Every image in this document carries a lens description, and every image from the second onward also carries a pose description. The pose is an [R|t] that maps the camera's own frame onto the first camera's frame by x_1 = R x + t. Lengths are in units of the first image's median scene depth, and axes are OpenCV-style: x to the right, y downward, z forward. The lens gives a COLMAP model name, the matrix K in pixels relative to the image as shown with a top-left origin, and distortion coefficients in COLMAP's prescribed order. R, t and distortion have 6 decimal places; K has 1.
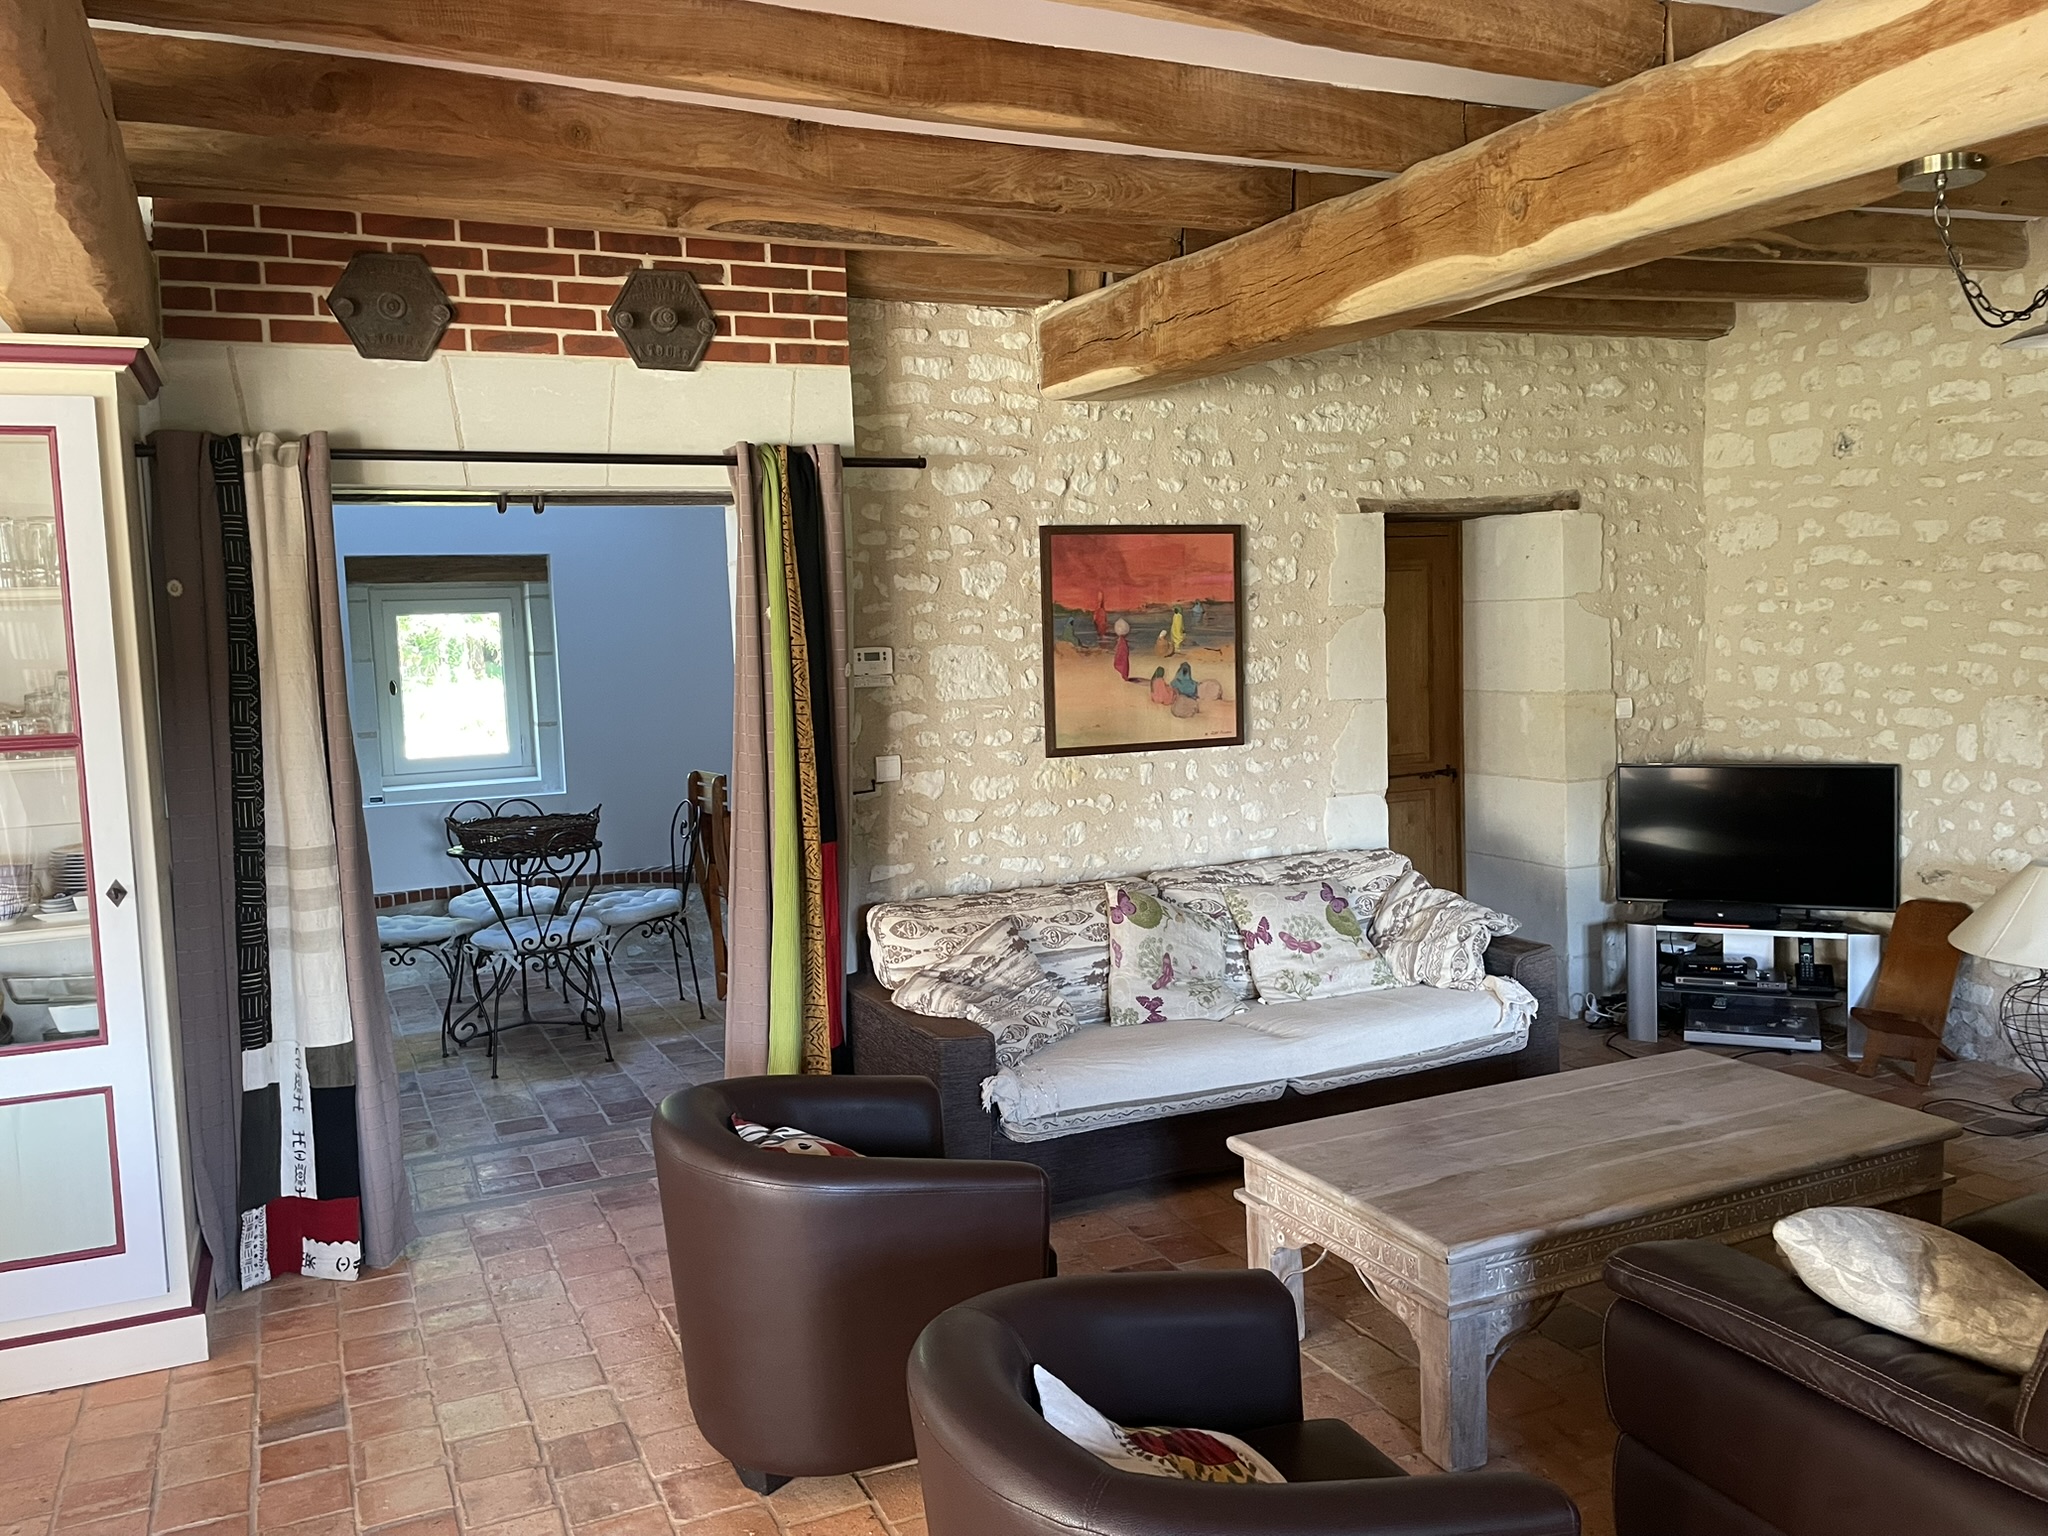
lens RADIAL K [[1540.7, 0, 1024.2], [0, 1540.7, 761.3], [0, 0, 1]] dist [0.080293, -0.107587]
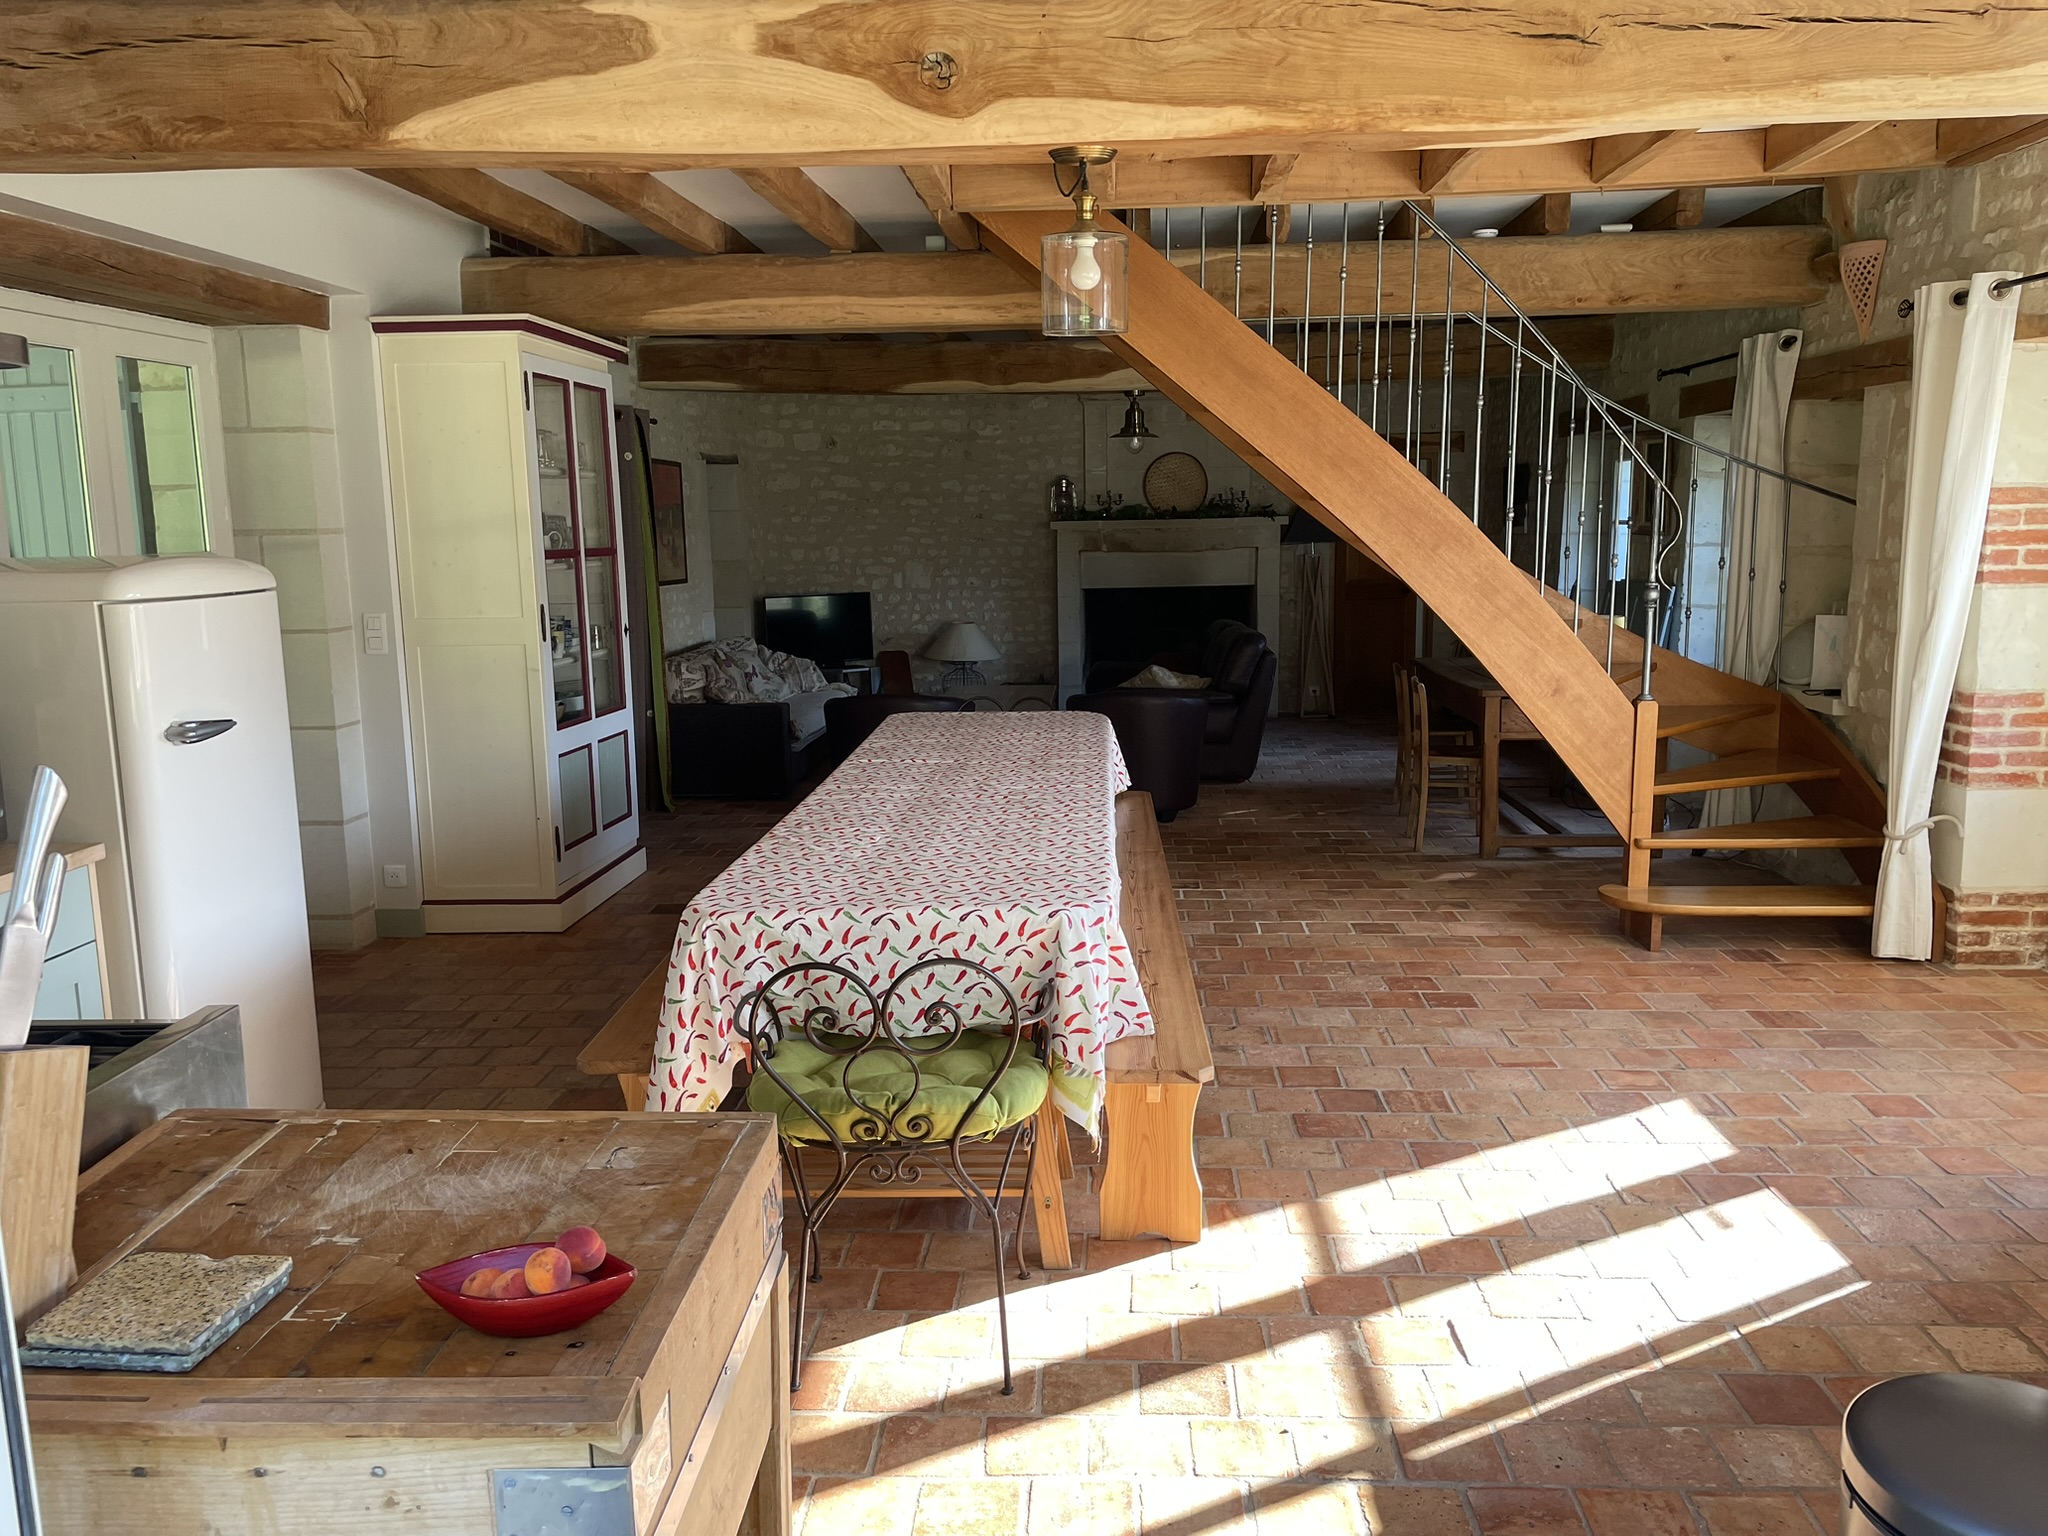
lens RADIAL K [[1540.7, 0, 1034.0], [0, 1540.7, 770.3], [0, 0, 1]] dist [0.080293, -0.107587]
pose [[0.459154, -0.114150, 0.880992, -1.324212], [0.077829, 0.993066, 0.088109, 0.080550], [-0.884941, 0.028111, 0.464855, -0.225519]]
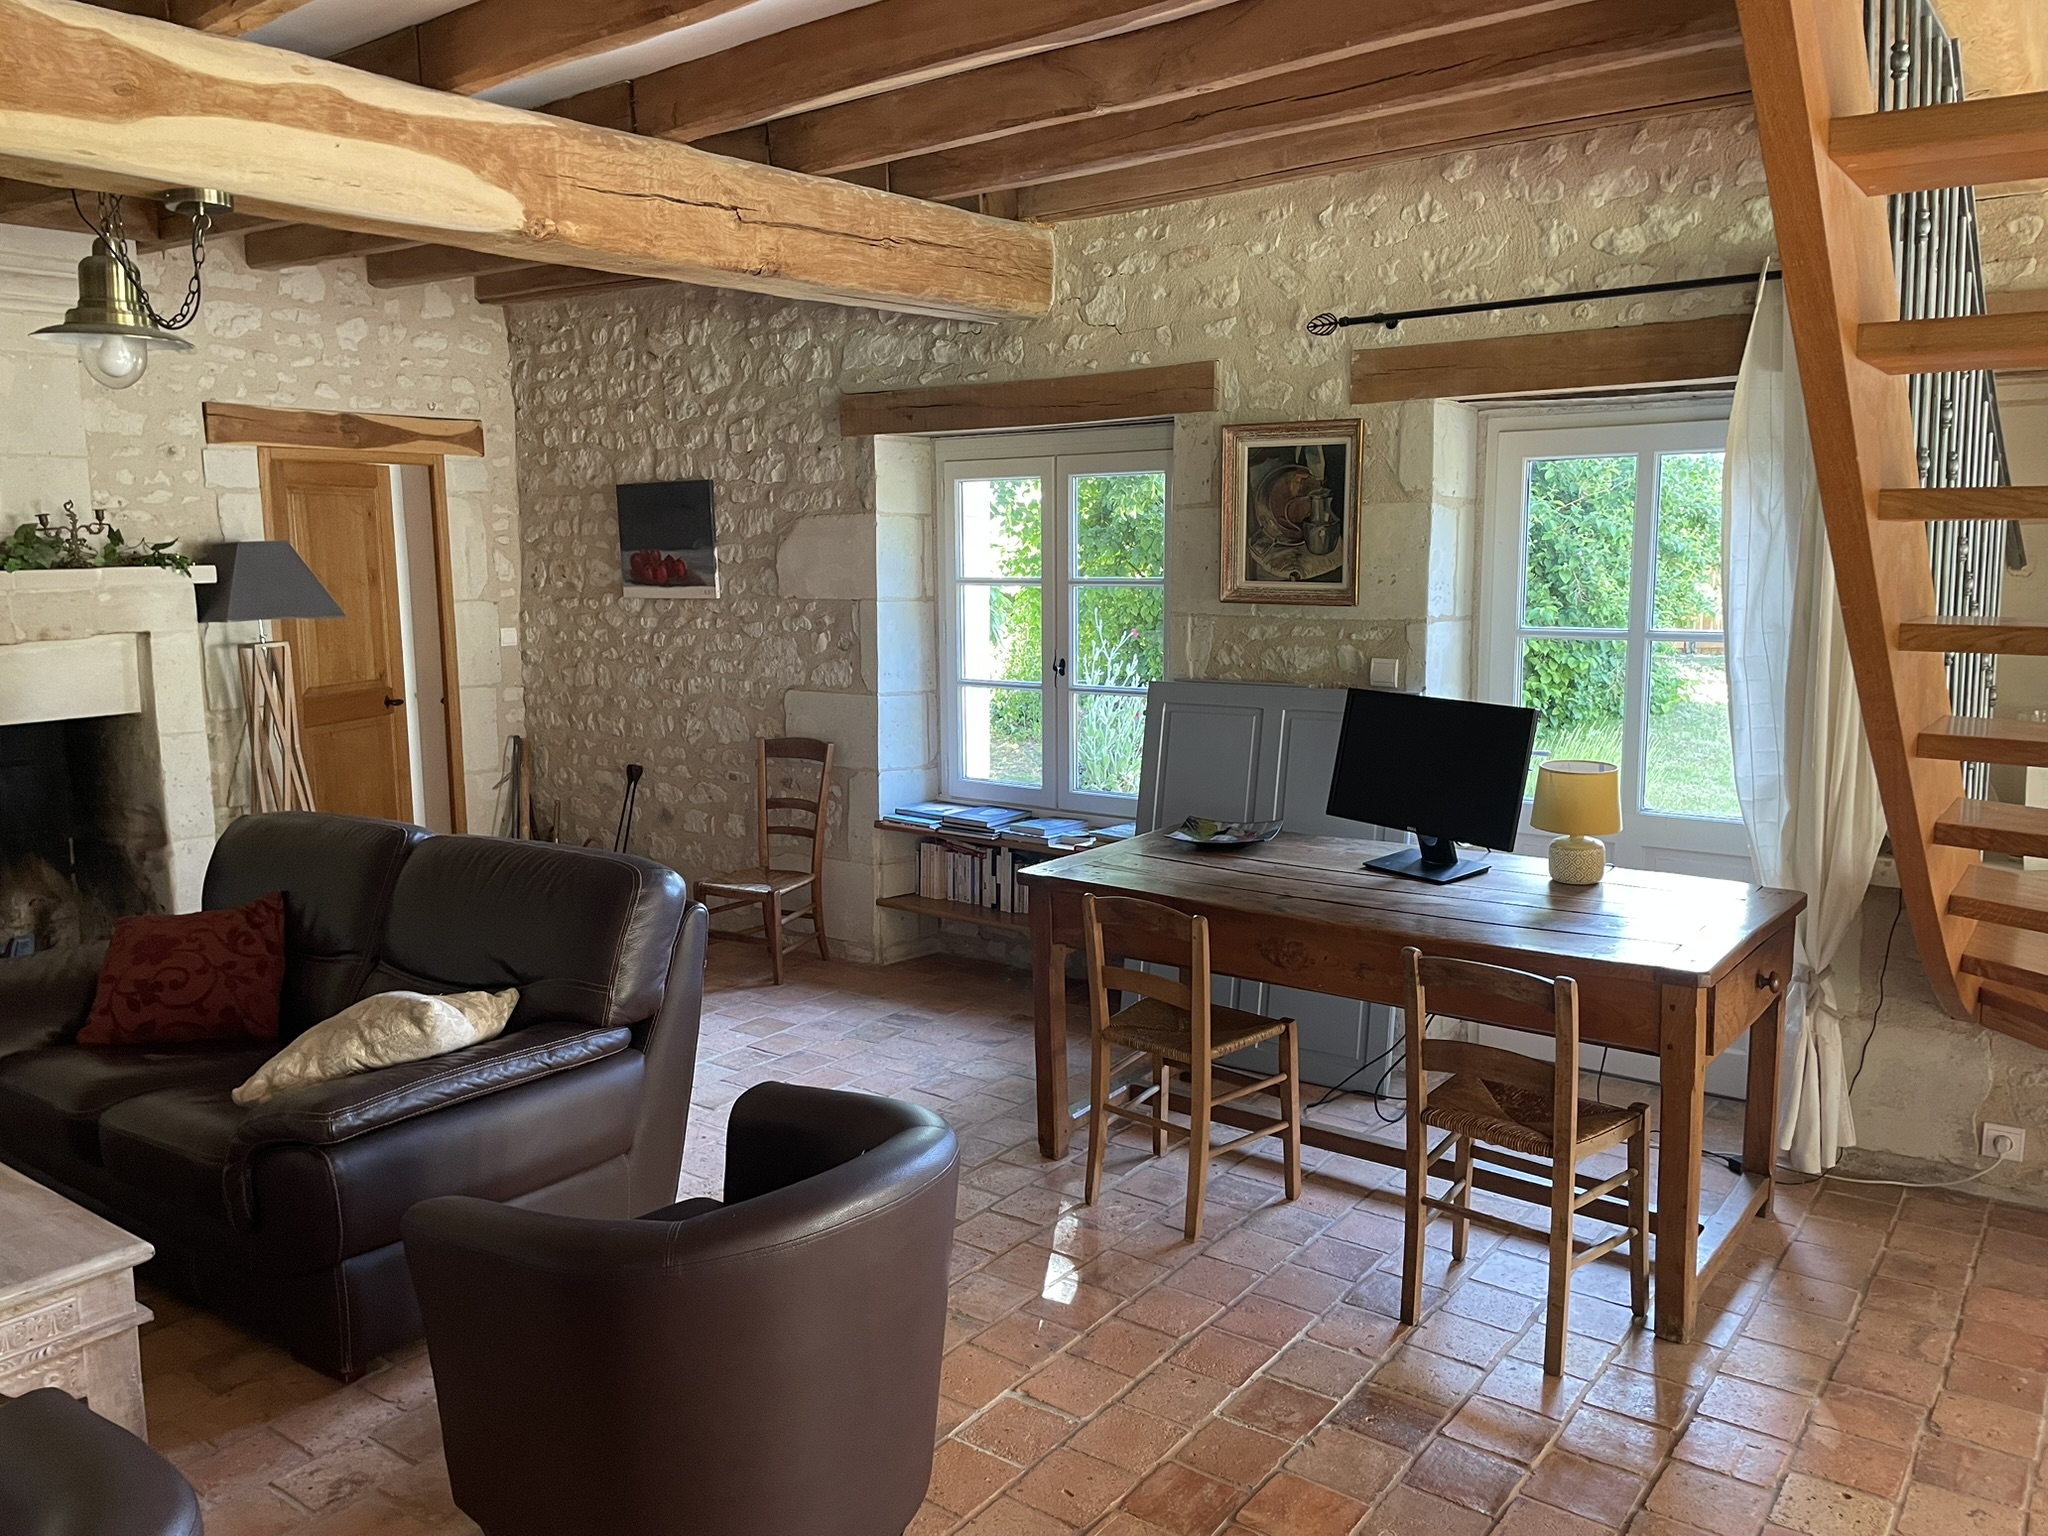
lens RADIAL K [[1540.7, 0, 1025.1], [0, 1540.7, 761.5], [0, 0, 1]] dist [0.080293, -0.107587]
pose [[-0.473551, -0.080687, 0.877063, -0.393920], [0.104420, 0.983629, 0.146870, -0.022438], [-0.874555, 0.161133, -0.457373, 0.484585]]
